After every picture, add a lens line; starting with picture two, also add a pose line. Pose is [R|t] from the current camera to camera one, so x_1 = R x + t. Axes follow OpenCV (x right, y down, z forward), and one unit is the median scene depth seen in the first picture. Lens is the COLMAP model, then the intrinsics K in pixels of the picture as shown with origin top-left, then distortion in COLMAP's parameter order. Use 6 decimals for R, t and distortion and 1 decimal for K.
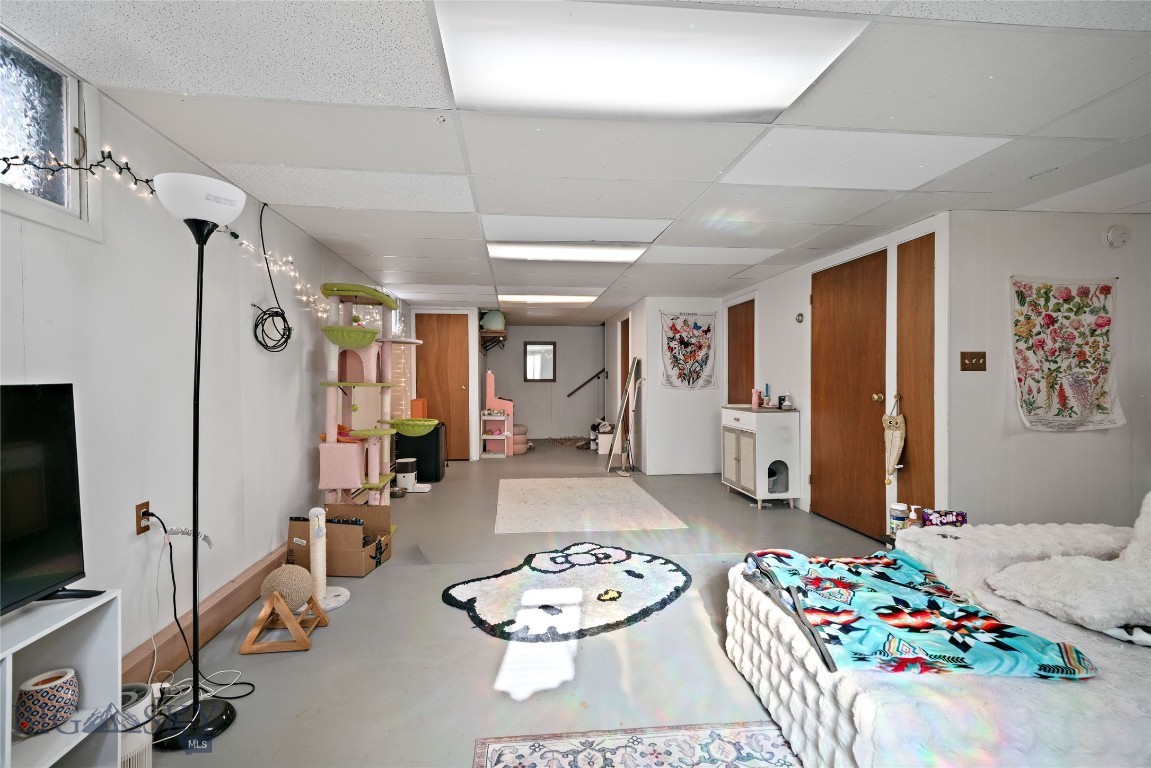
lens RADIAL K [[535.2, 0, 572.8], [0, 535.2, 383.7], [0, 0, 1]] dist [-0.000685, -0.000065]
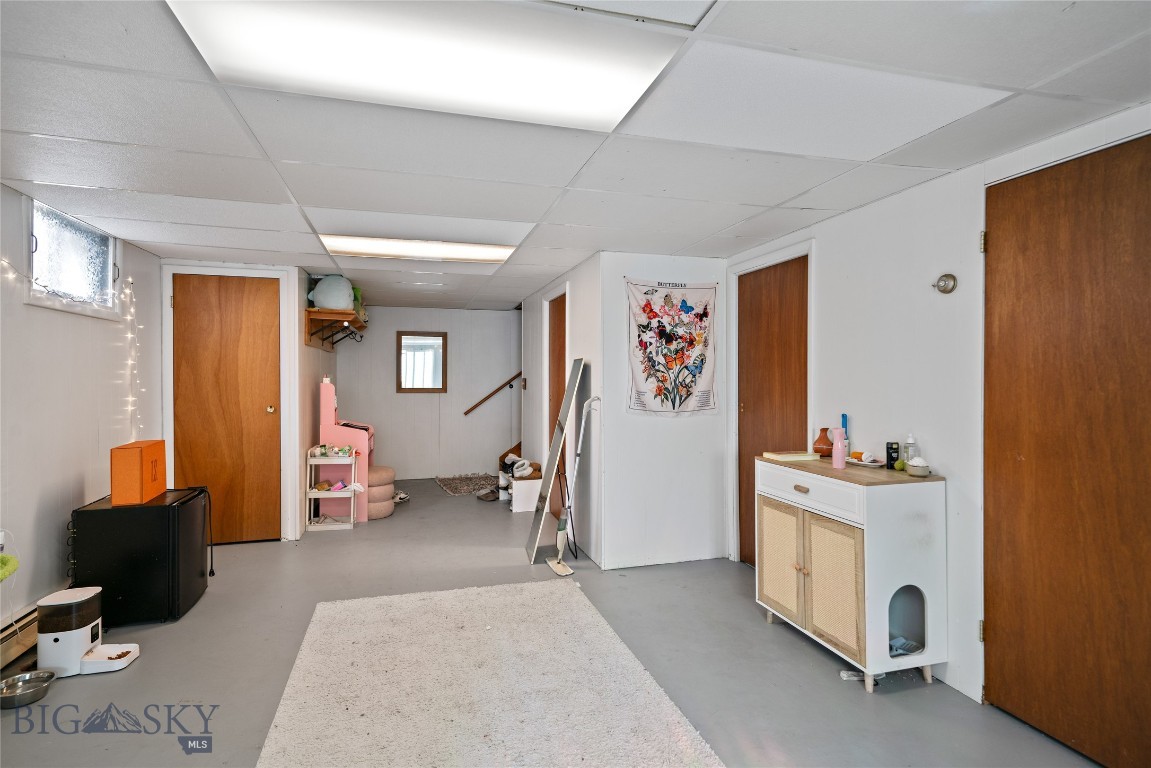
lens RADIAL K [[594.9, 0, 575.5], [0, 594.9, 384.0], [0, 0, 1]] dist [0.017887, 0.000903]
pose [[0.986418, 0.001350, 0.164249, 0.007709], [-0.001682, 0.999997, 0.001882, -0.024376], [-0.164246, -0.002133, 0.986417, 0.382742]]
